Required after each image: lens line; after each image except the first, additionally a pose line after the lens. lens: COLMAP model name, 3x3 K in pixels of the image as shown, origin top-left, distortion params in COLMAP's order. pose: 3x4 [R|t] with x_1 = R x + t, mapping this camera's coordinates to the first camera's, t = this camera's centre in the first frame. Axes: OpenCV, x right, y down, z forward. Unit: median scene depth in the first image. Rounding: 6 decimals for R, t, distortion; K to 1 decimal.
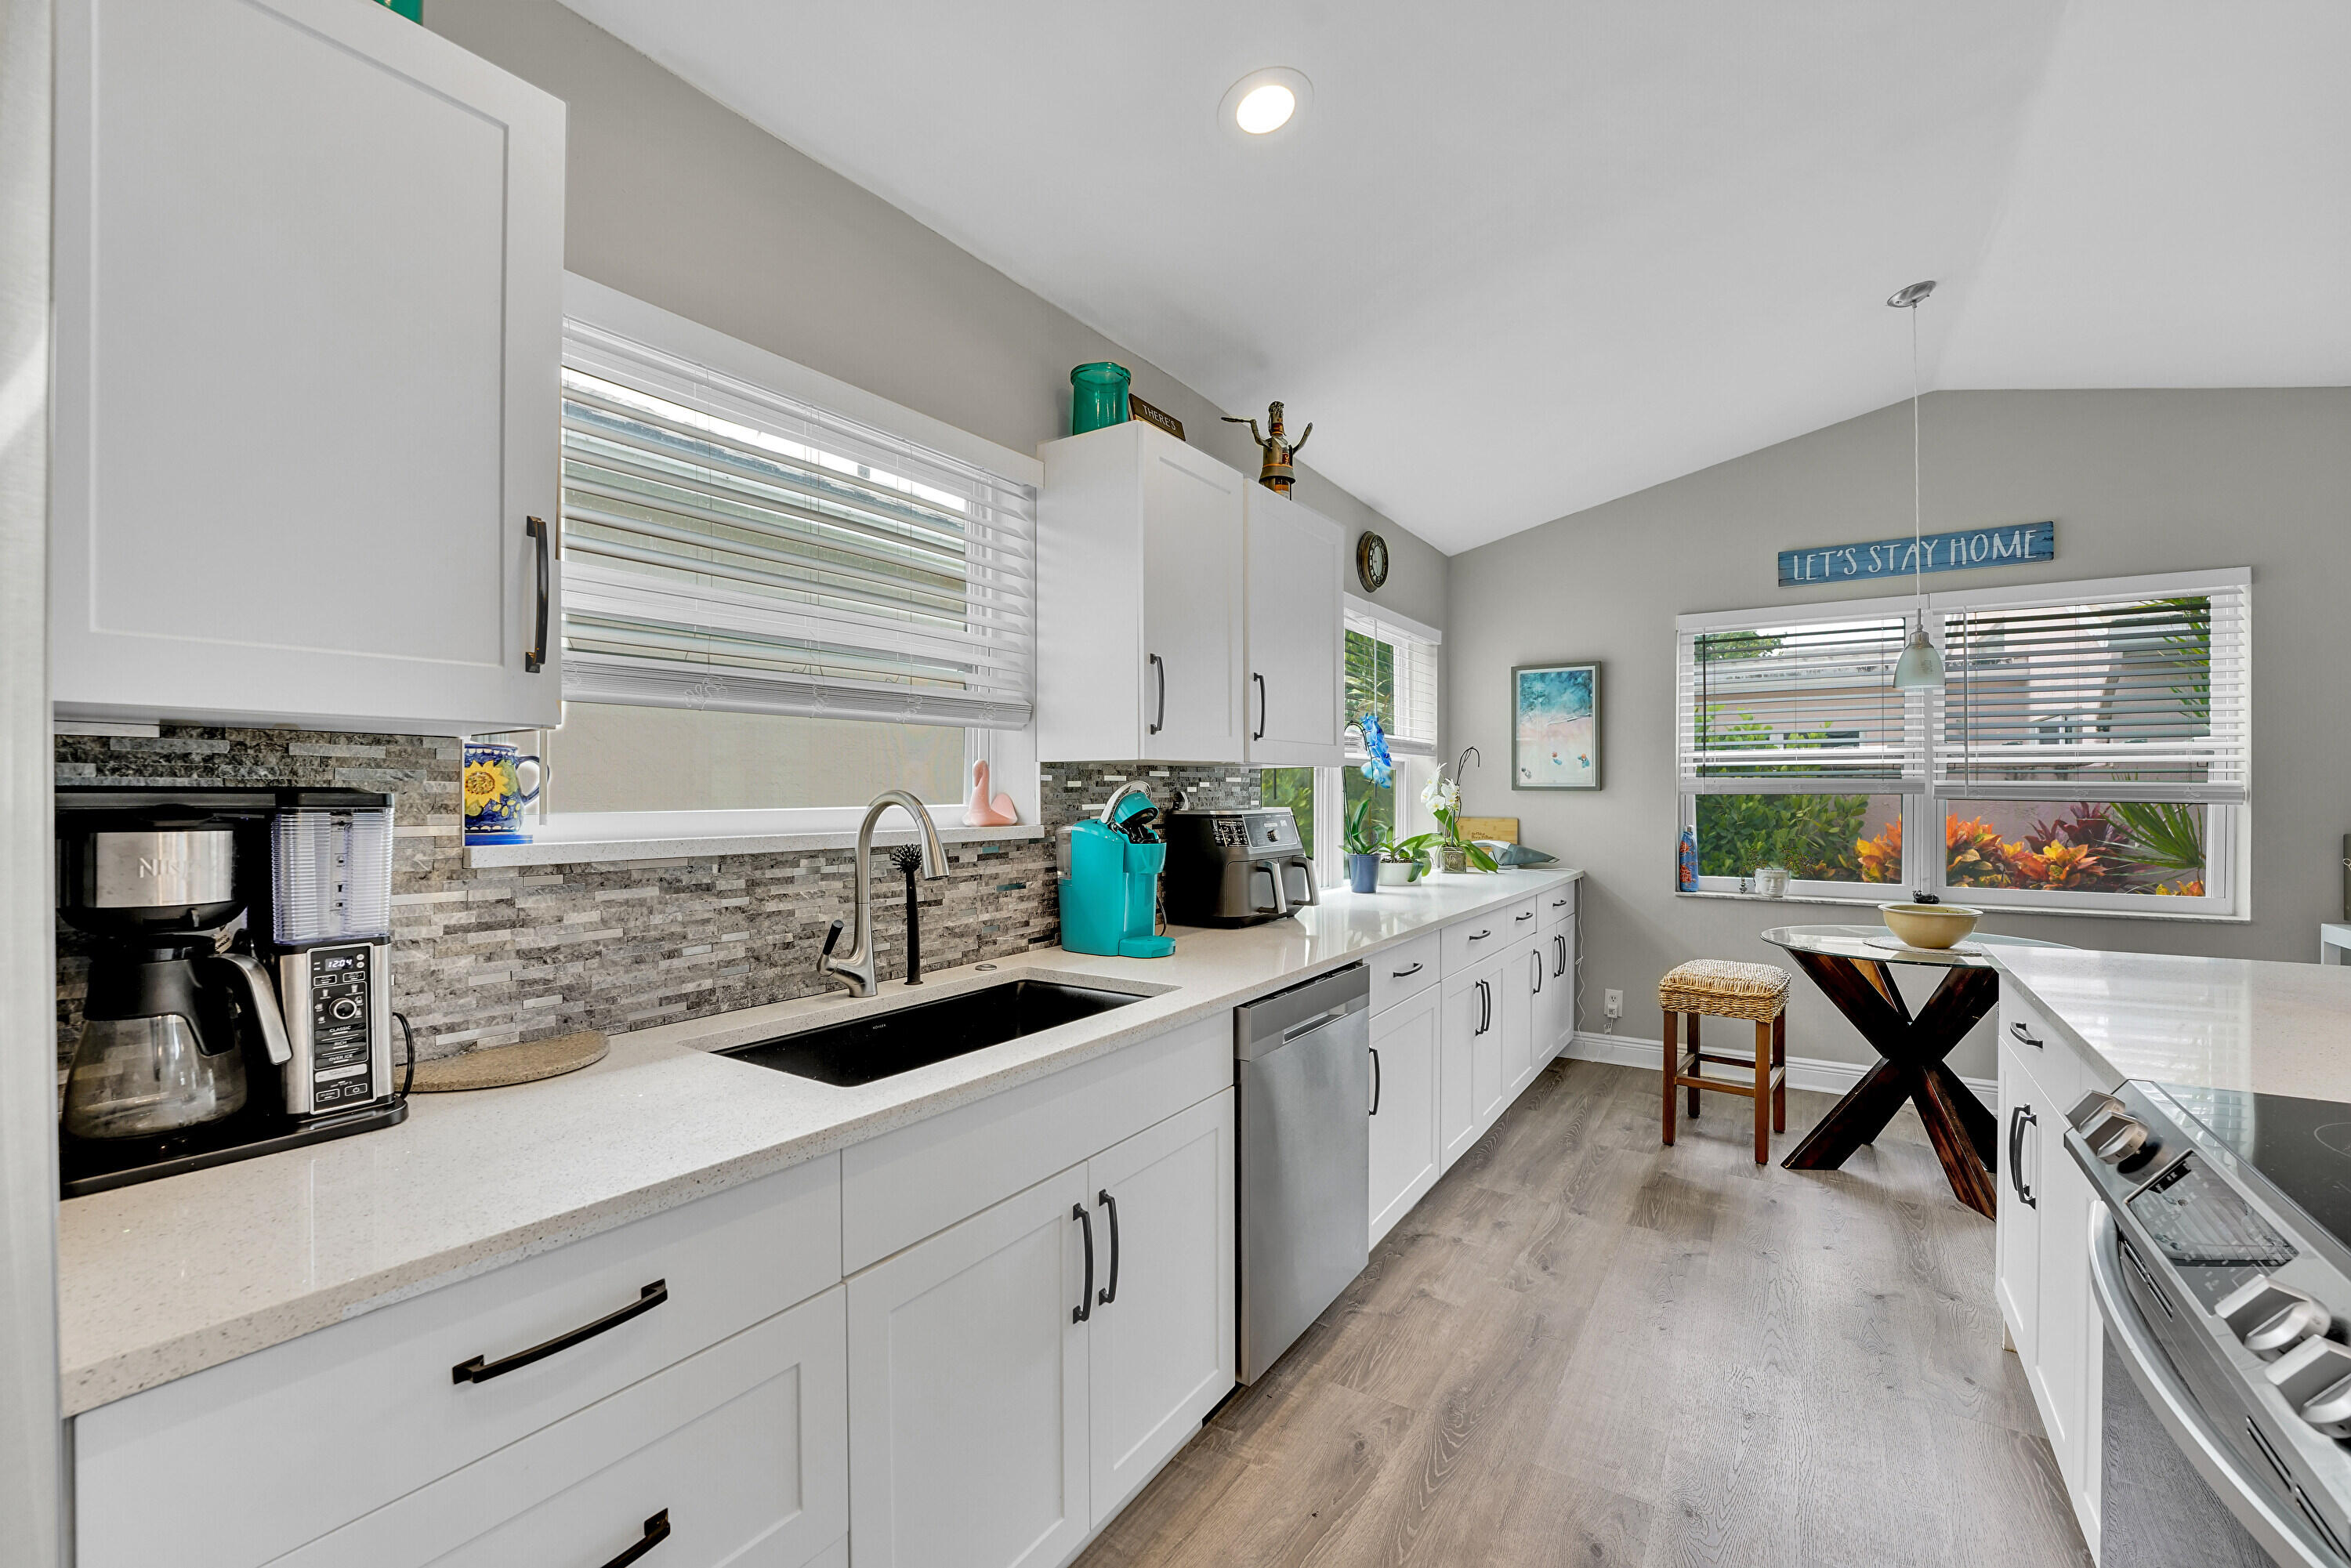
lens RADIAL K [[960.8, 0, 1170.7], [0, 960.8, 796.5], [0, 0, 1]] dist [-0.027687, 0.003085]
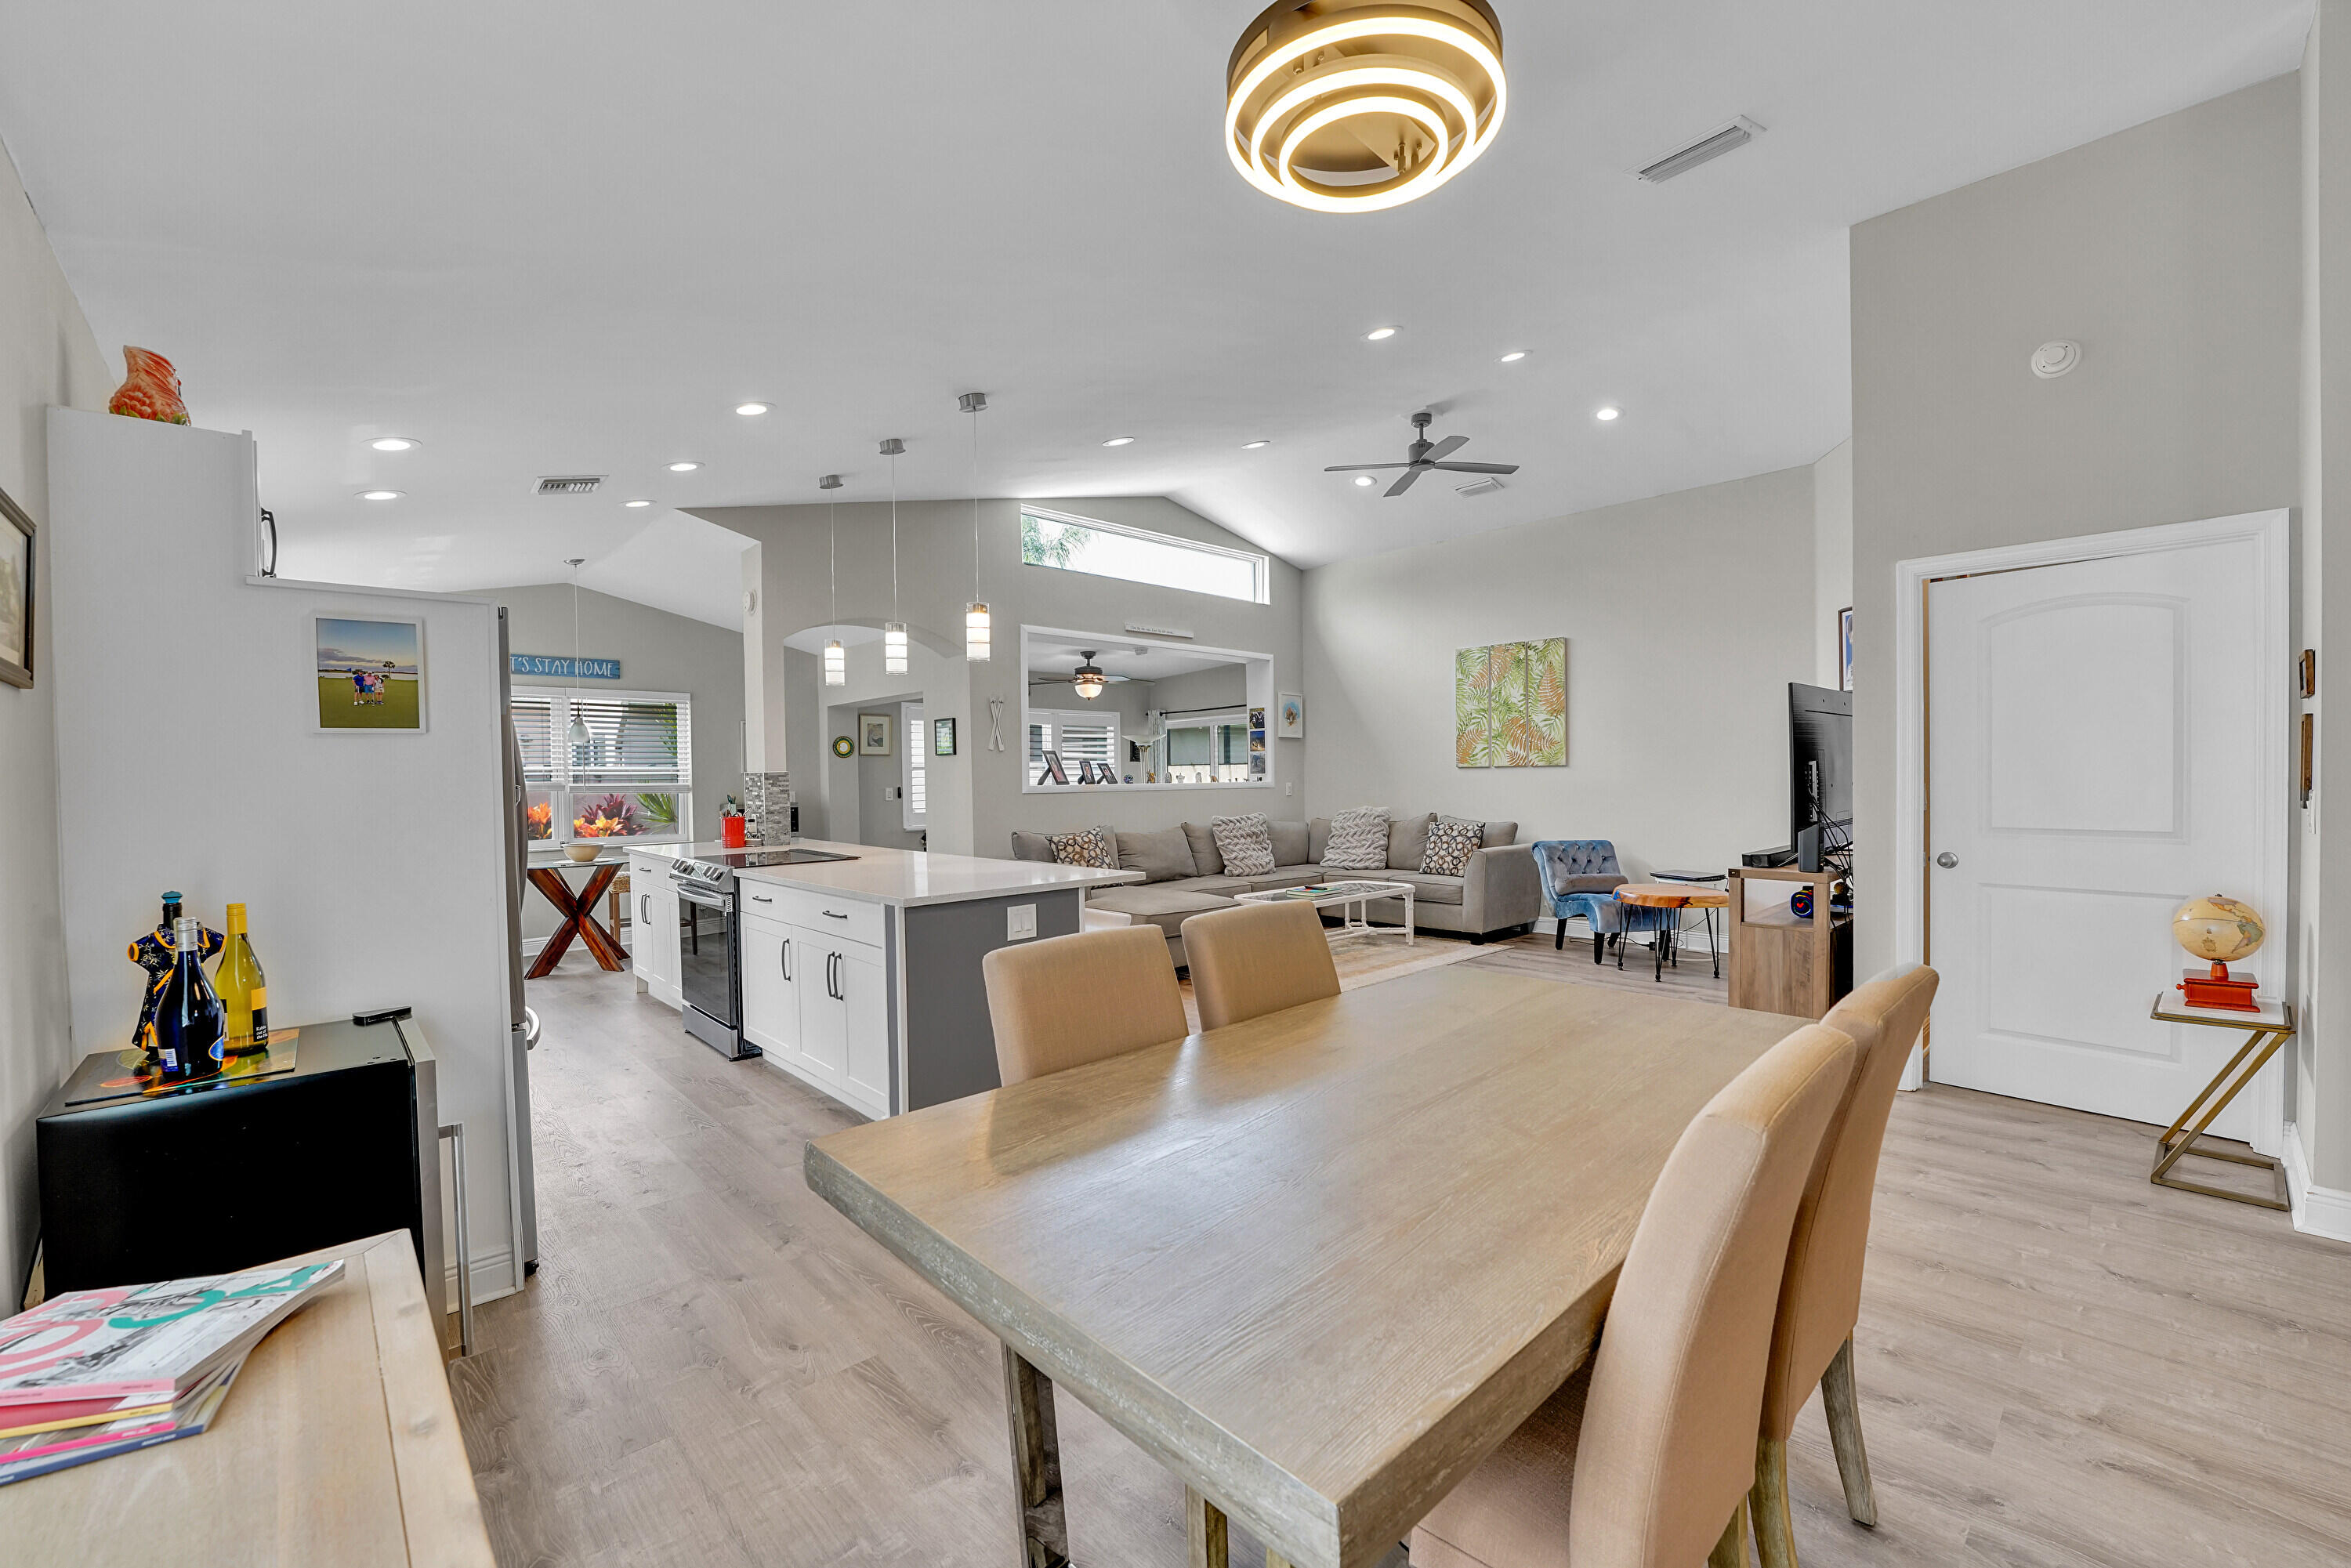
lens RADIAL K [[960.8, 0, 1169.1], [0, 960.8, 794.2], [0, 0, 1]] dist [-0.027687, 0.003085]
pose [[0.233197, -0.019365, 0.972237, -1.025674], [0.016139, 0.999741, 0.016042, -0.009181], [-0.972295, 0.011950, 0.233449, -0.835192]]
